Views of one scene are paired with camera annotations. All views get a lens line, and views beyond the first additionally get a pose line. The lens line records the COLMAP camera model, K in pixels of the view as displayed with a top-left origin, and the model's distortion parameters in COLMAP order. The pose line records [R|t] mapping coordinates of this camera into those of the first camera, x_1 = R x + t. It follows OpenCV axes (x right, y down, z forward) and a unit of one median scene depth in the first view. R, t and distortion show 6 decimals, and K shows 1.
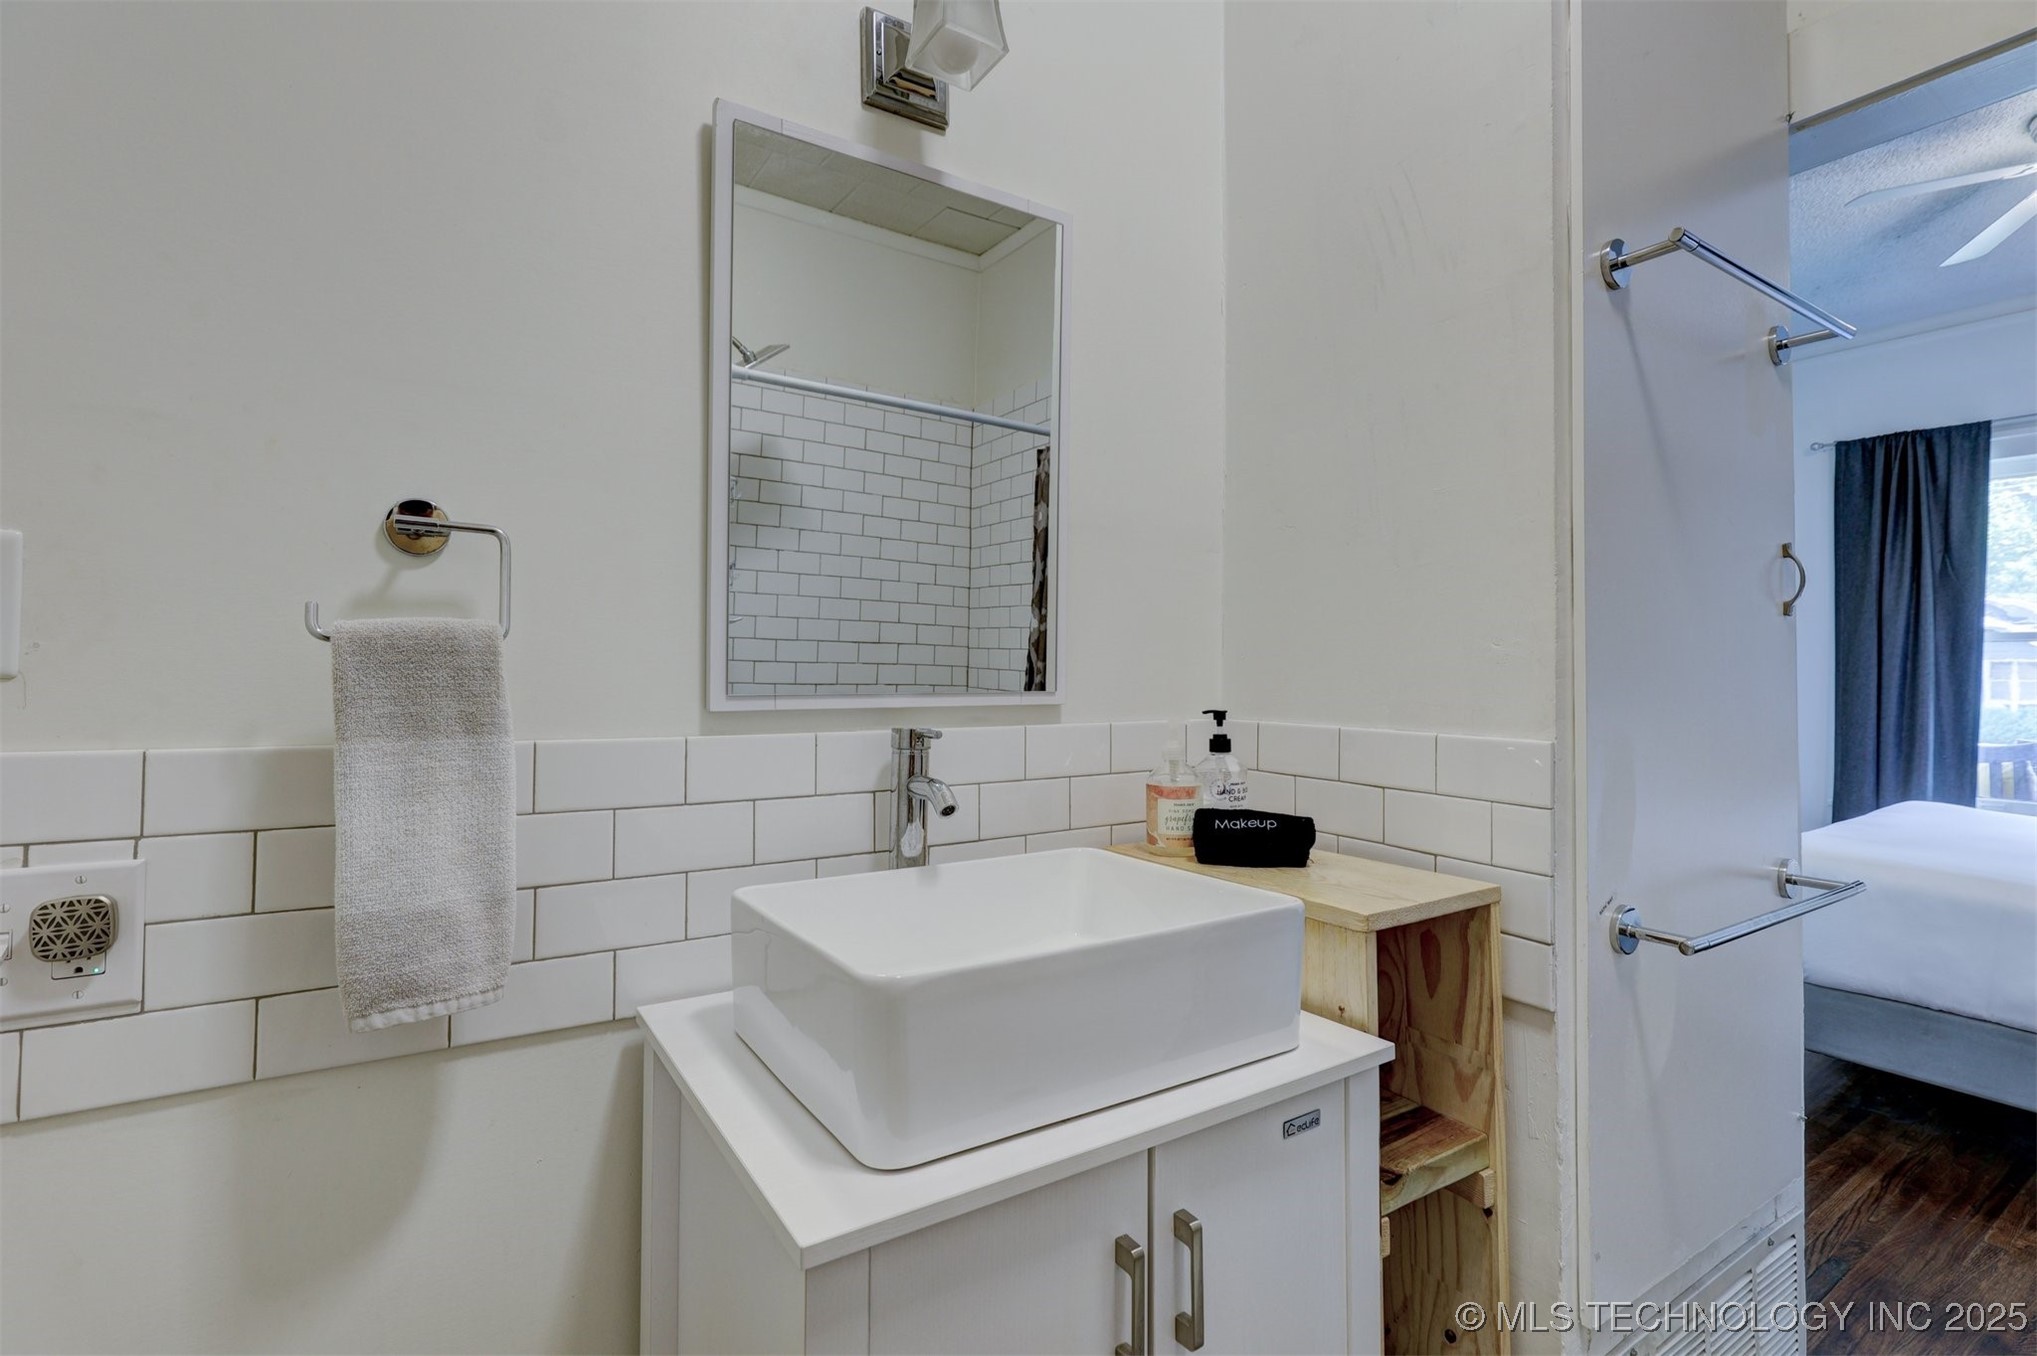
lens RADIAL K [[925.9, 0, 1019.6], [0, 925.9, 665.8], [0, 0, 1]] dist [0.000403, -0.000030]
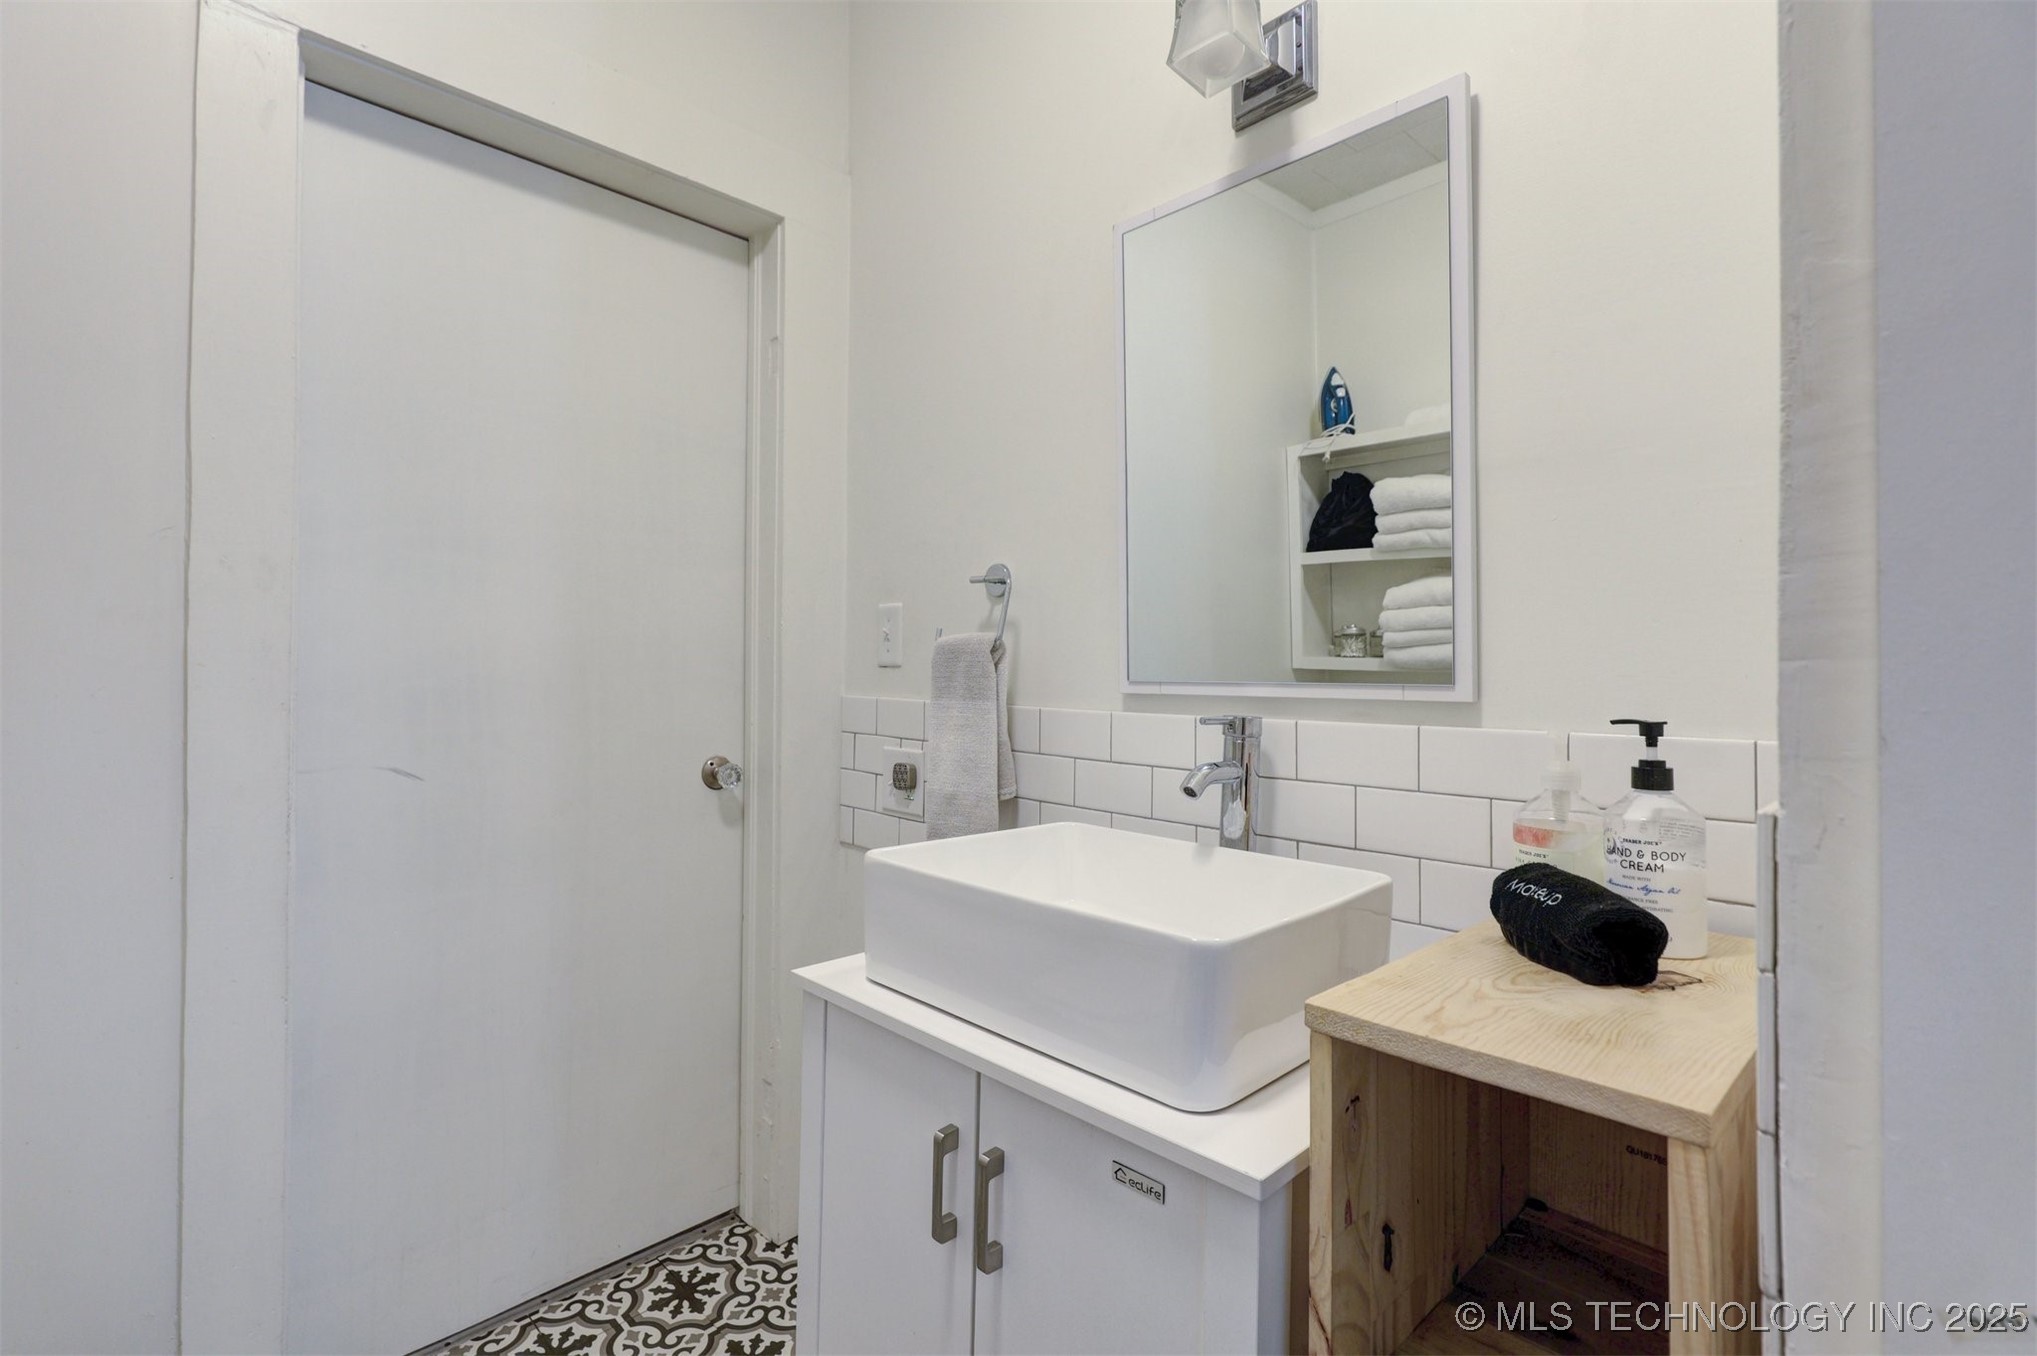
lens RADIAL K [[925.9, 0, 1016.1], [0, 925.9, 661.2], [0, 0, 1]] dist [0.000403, -0.000030]
pose [[0.209591, -0.005966, -0.977771, 0.856817], [0.010459, 0.999938, -0.003860, 0.006877], [0.977733, -0.009417, 0.209640, 0.537834]]
